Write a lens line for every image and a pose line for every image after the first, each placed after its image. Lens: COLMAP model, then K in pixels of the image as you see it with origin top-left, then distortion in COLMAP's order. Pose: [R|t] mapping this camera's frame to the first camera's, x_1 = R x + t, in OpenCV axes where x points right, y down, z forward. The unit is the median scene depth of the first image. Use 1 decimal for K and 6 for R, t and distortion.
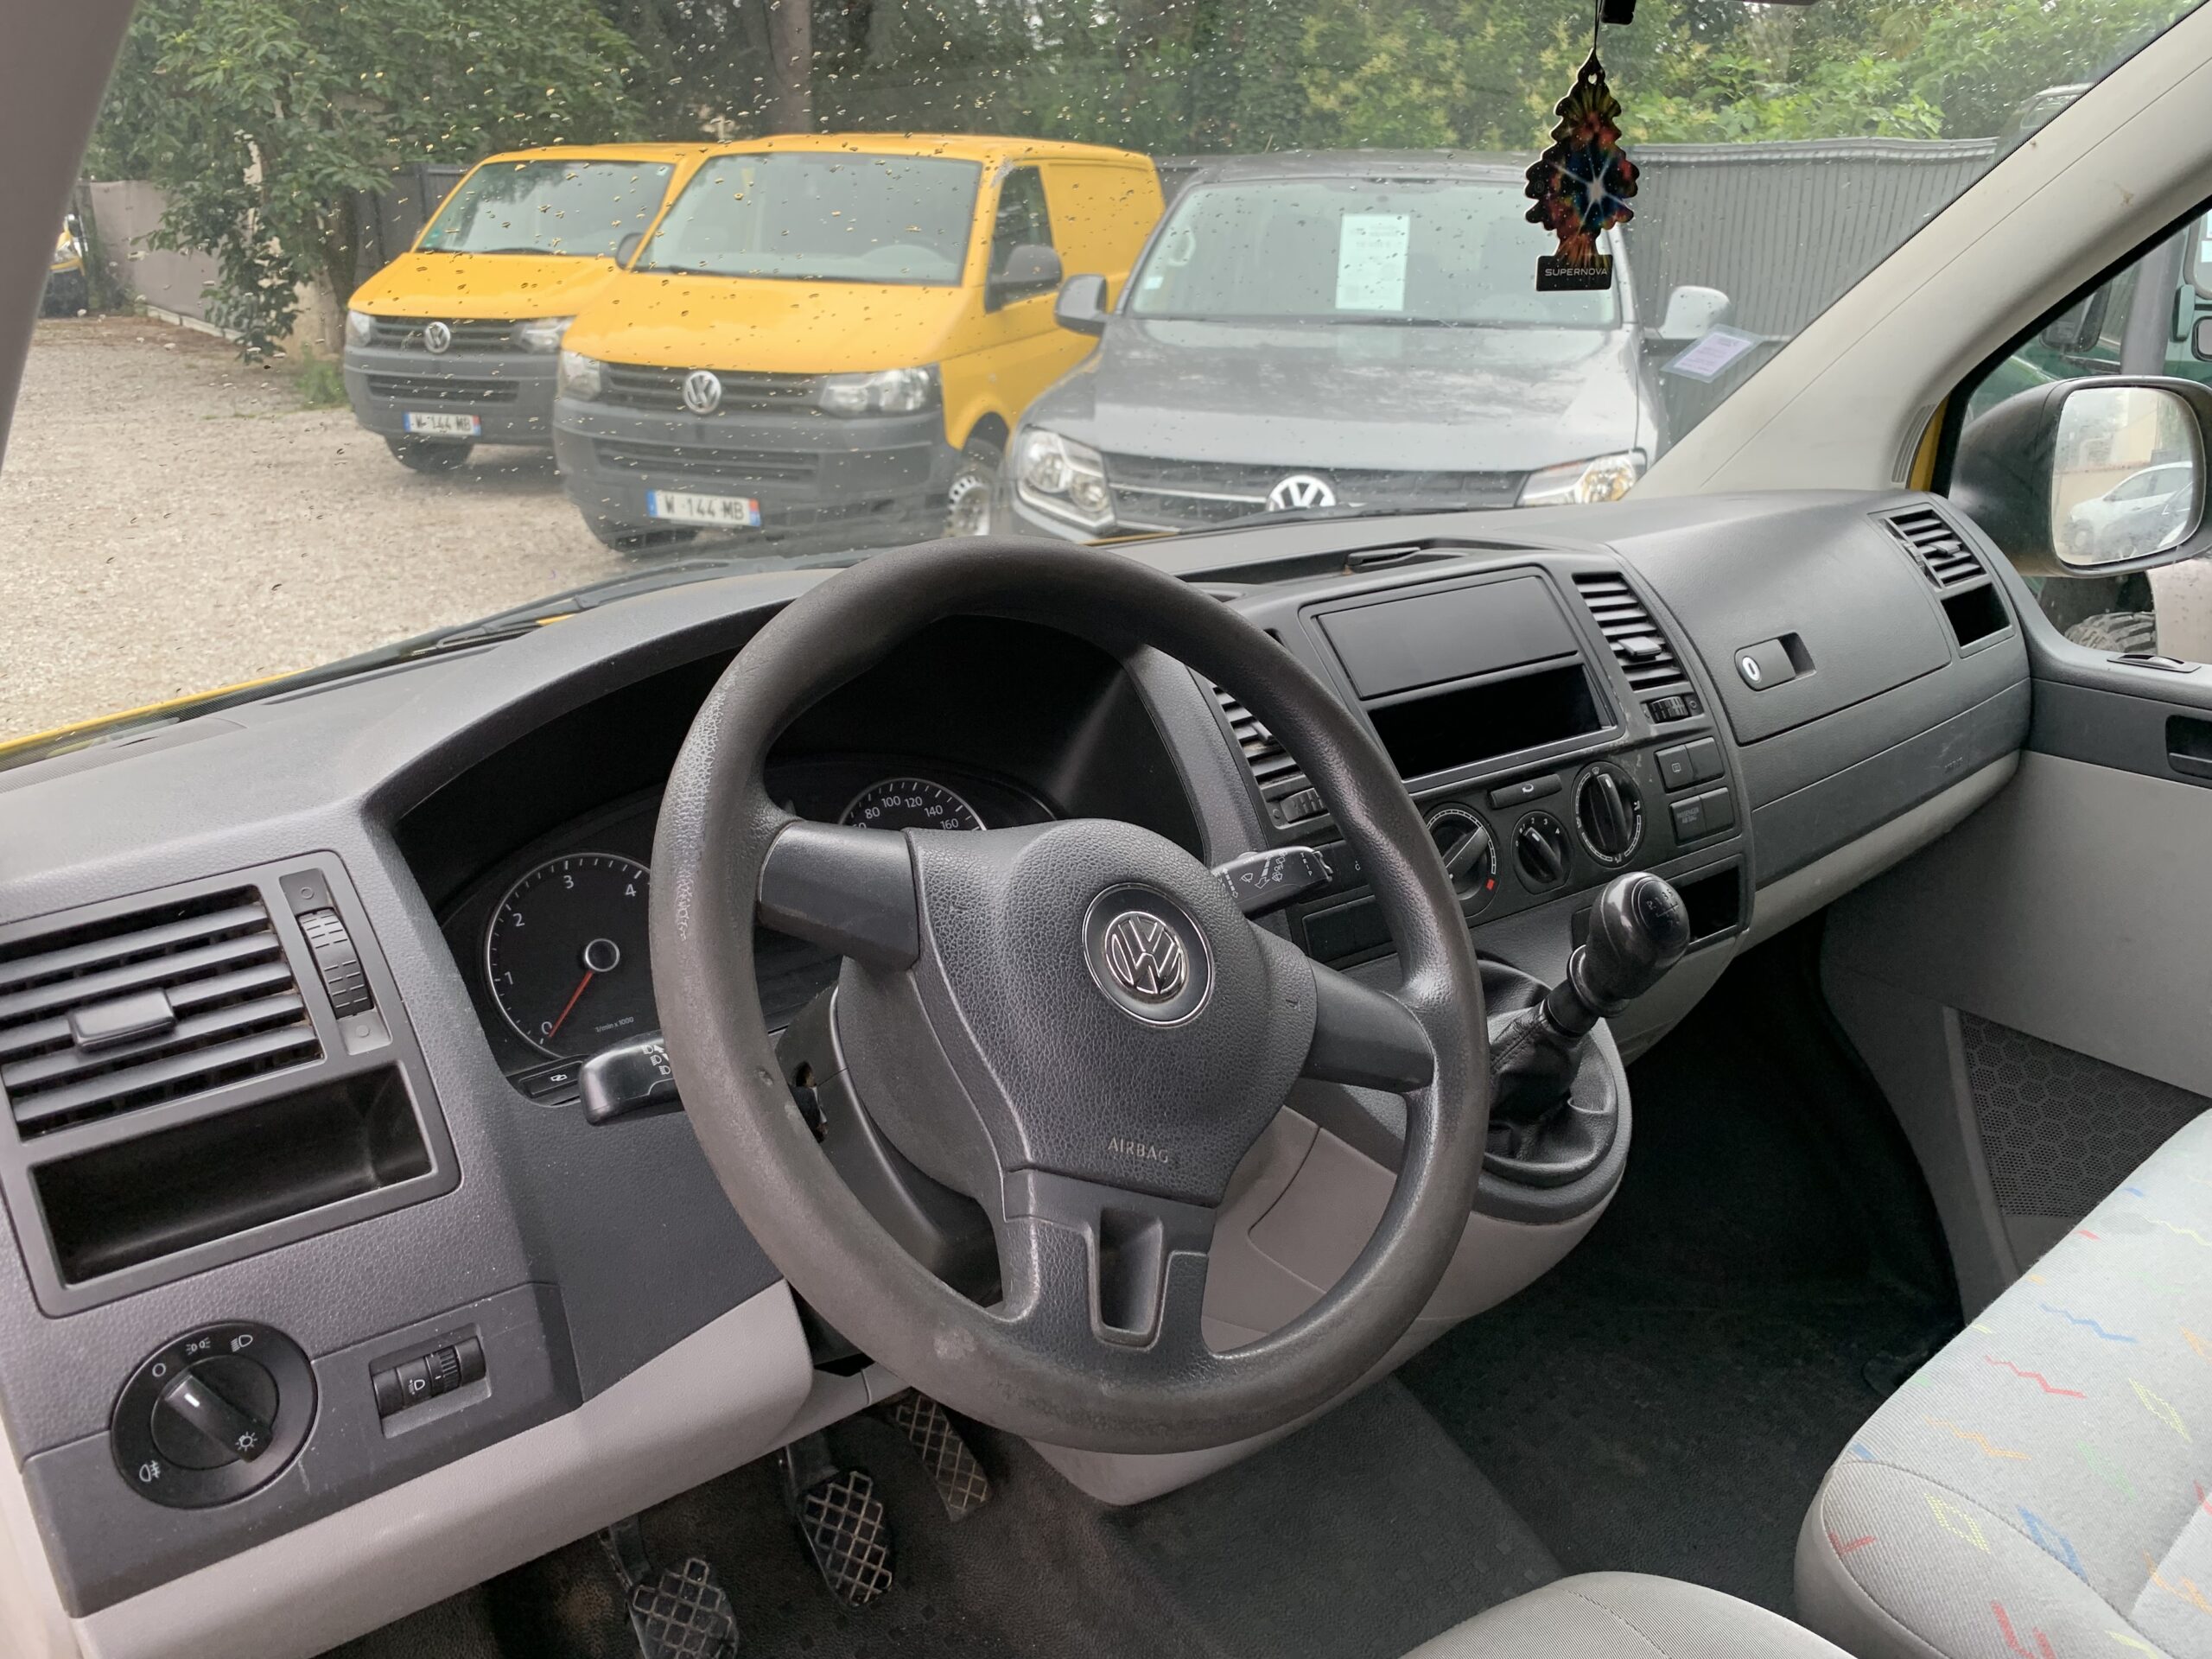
lens RADIAL K [[1695.4, 0, 1121.9], [0, 1695.4, 828.0], [0, 0, 1]] dist [0.012831, -0.012407]
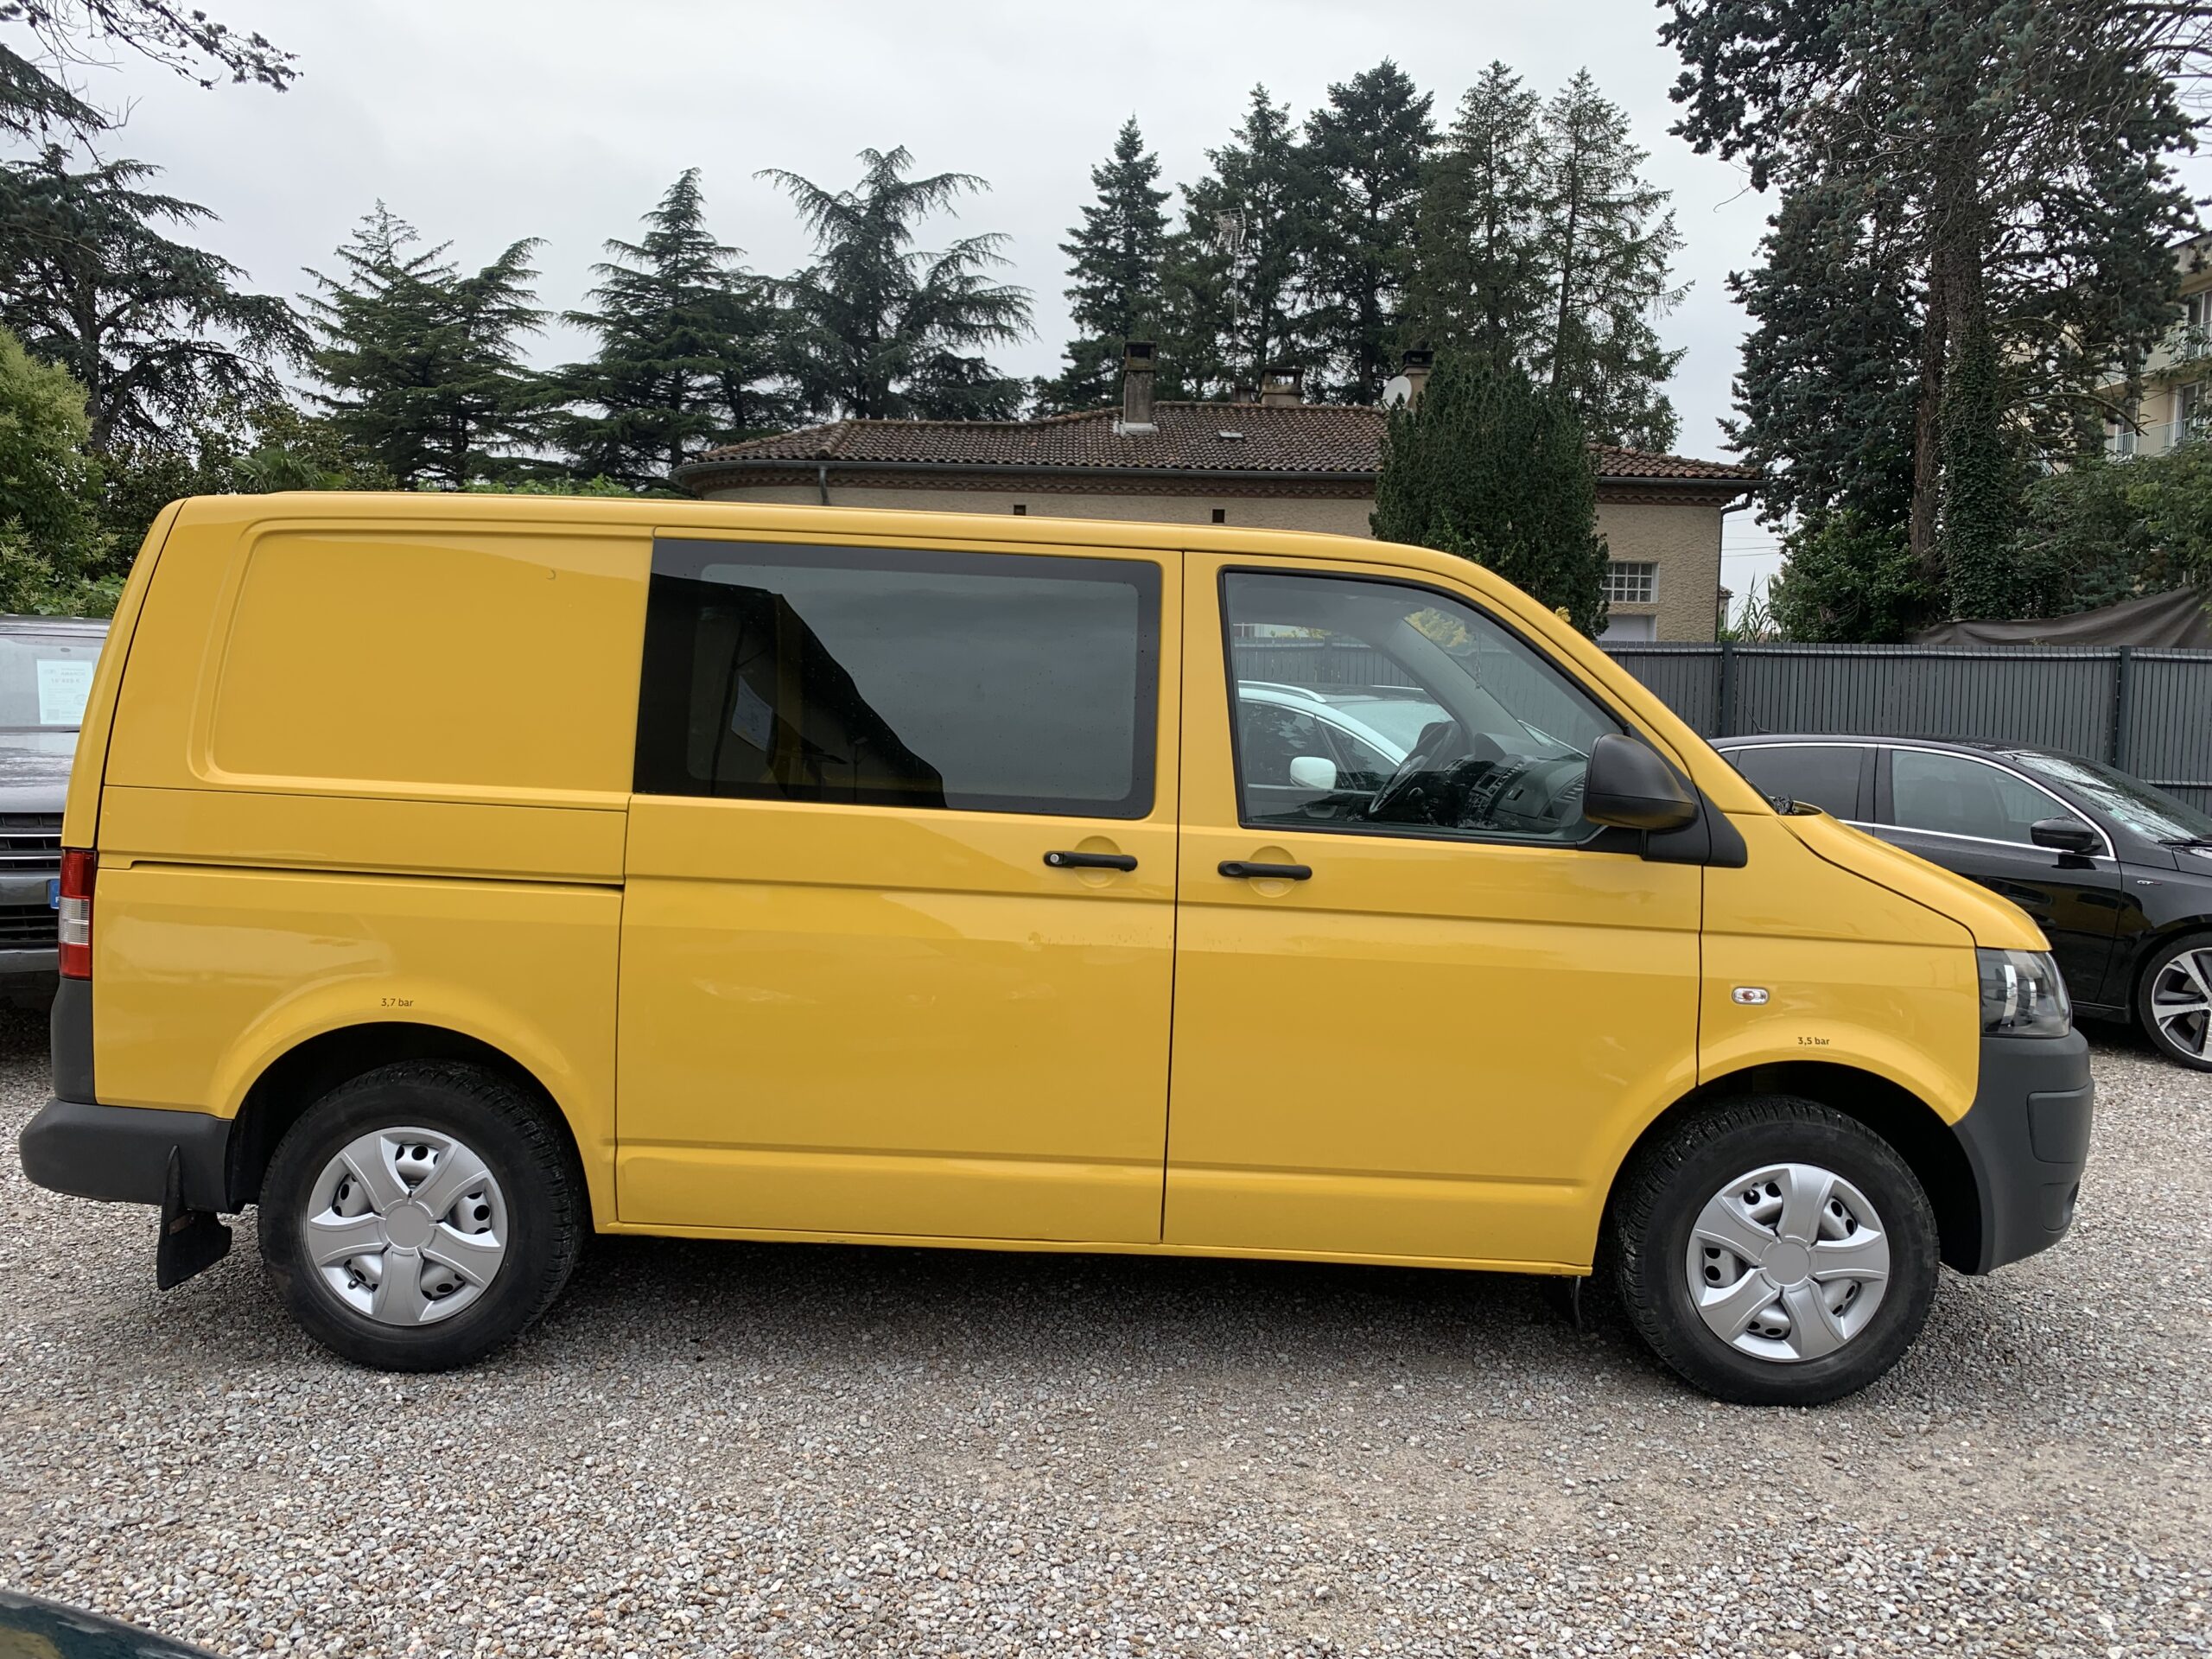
lens RADIAL K [[1695.4, 0, 1113.6], [0, 1695.4, 829.7], [0, 0, 1]] dist [0.012831, -0.012407]
pose [[0.625588, -0.053826, 0.778294, -0.214498], [0.252280, 0.957974, -0.136528, 0.095060], [-0.738237, 0.281758, 0.612877, -0.238874]]
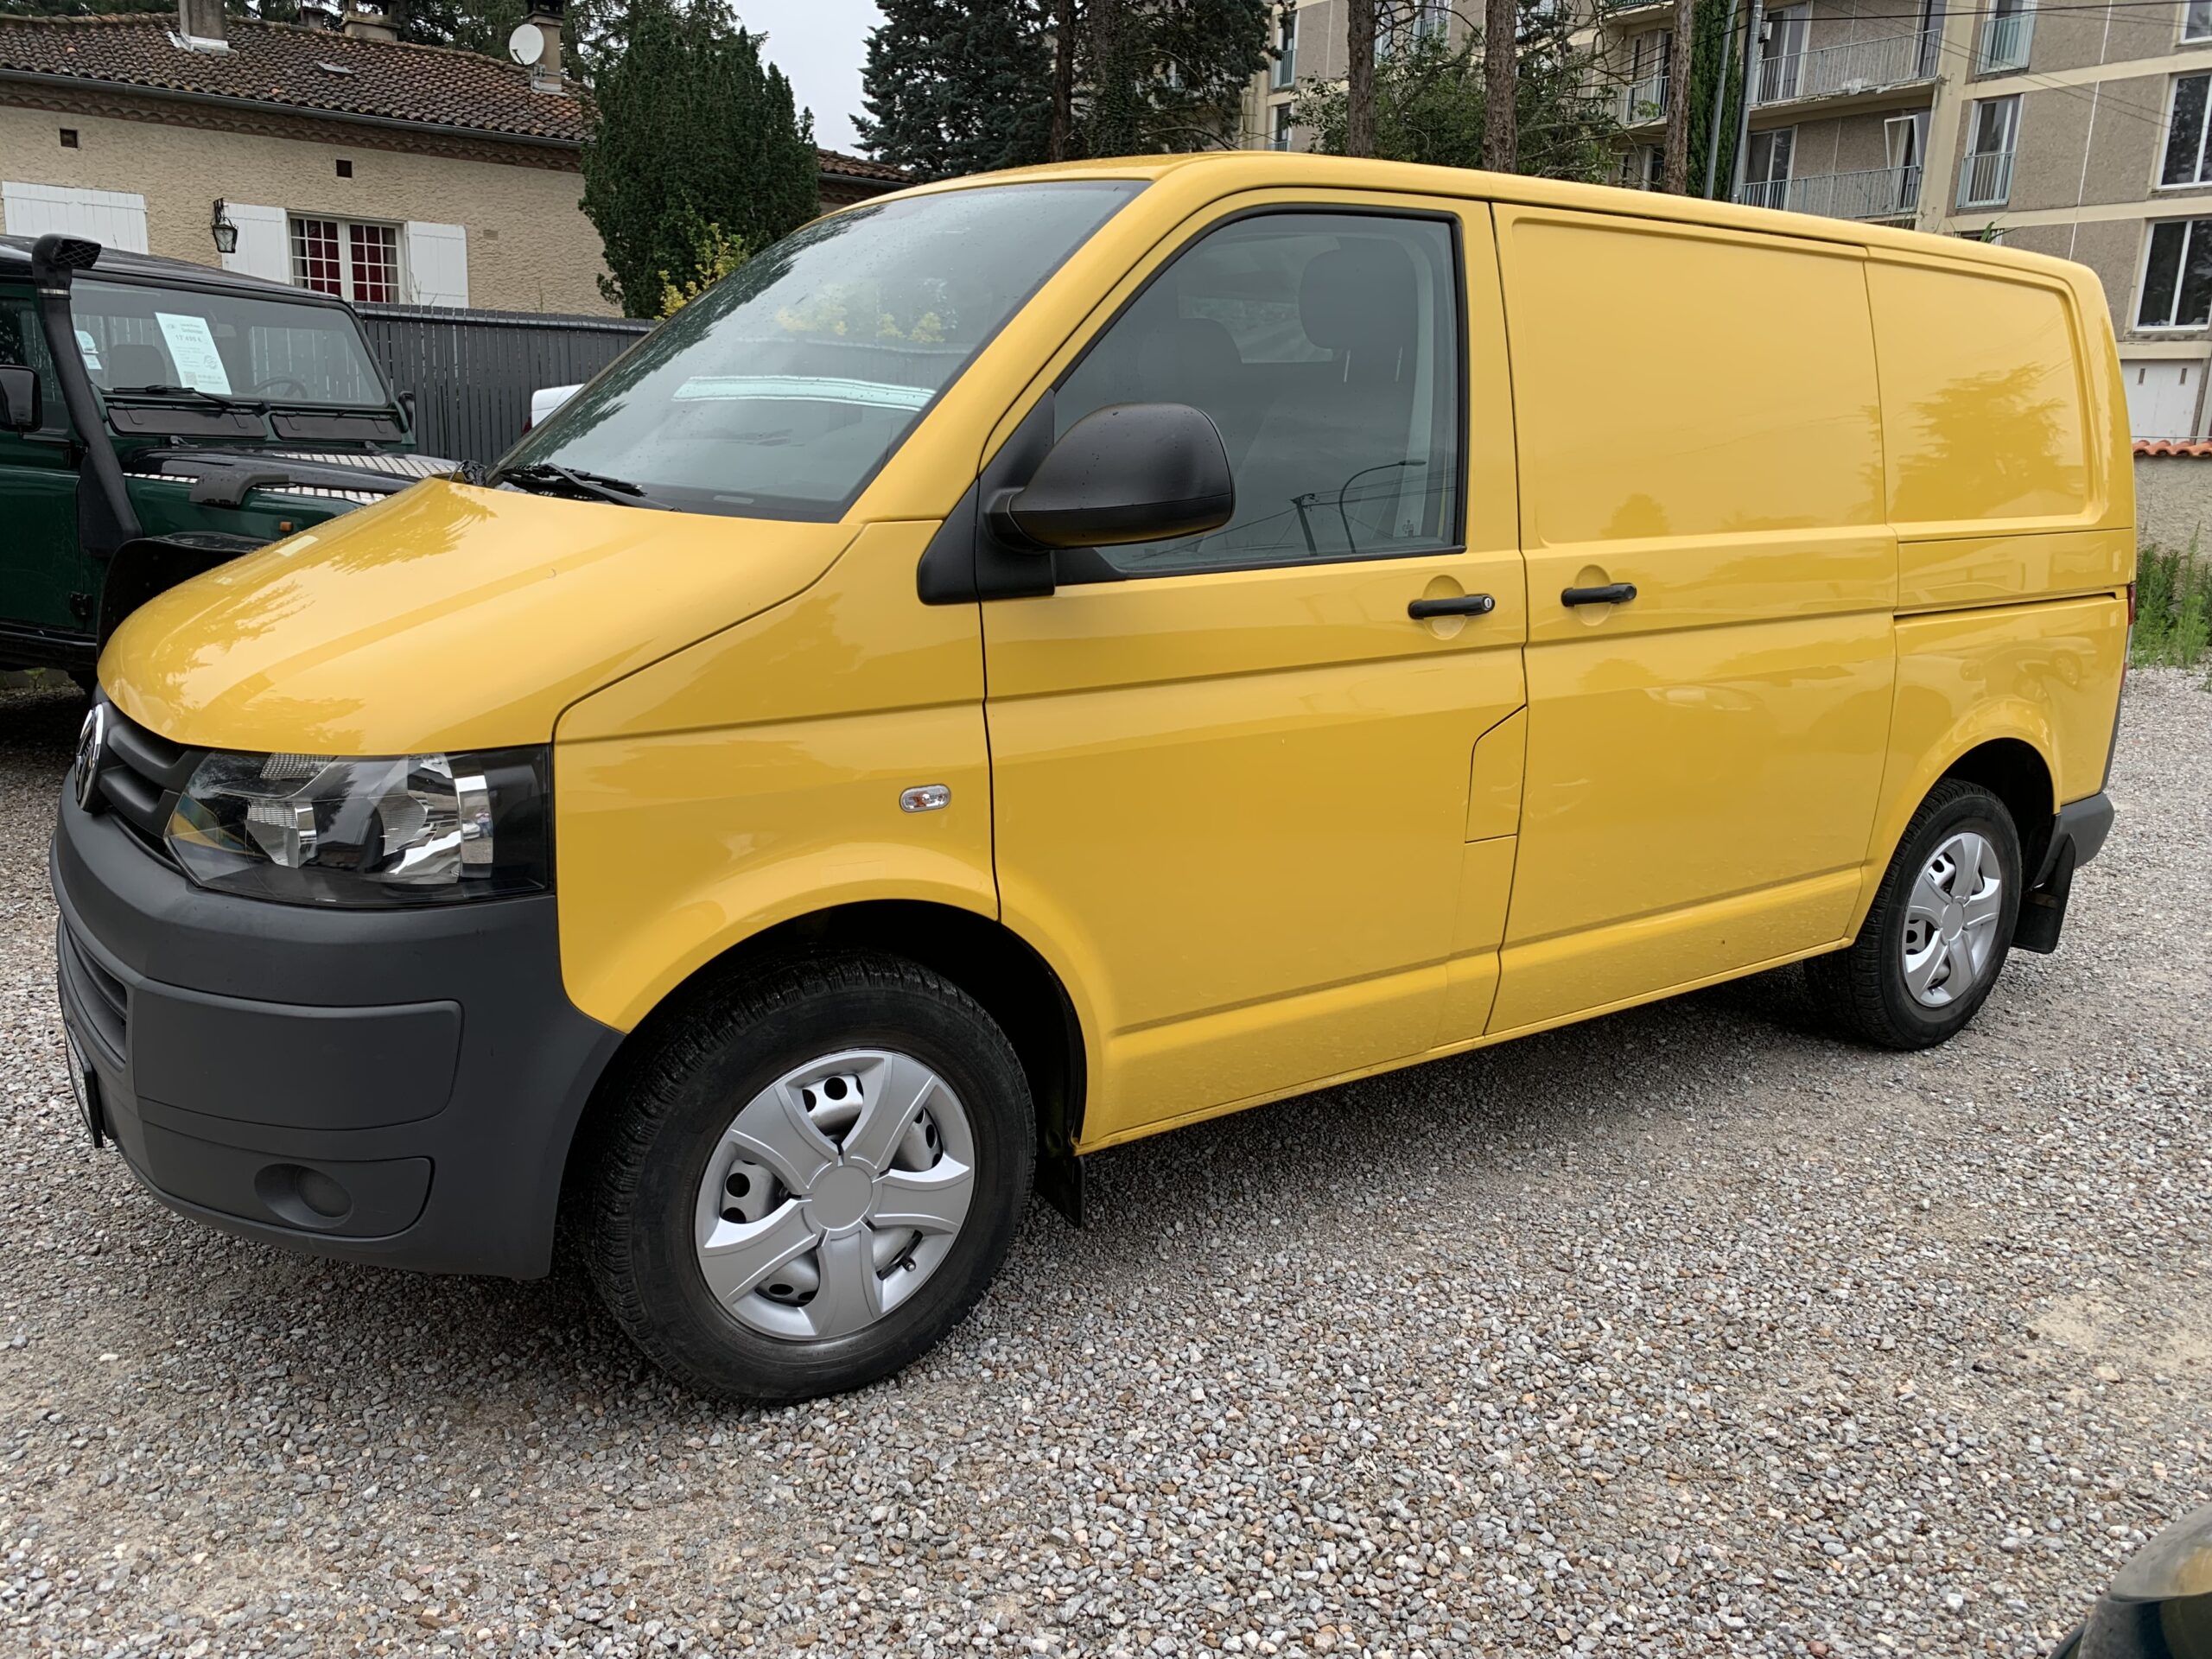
lens RADIAL K [[1695.4, 0, 1099.8], [0, 1695.4, 815.5], [0, 0, 1]] dist [0.012831, -0.012407]
pose [[0.104585, -0.222759, 0.969247, -0.297690], [0.304153, 0.935060, 0.182082, 0.008125], [-0.946865, 0.275756, 0.165546, 0.021753]]
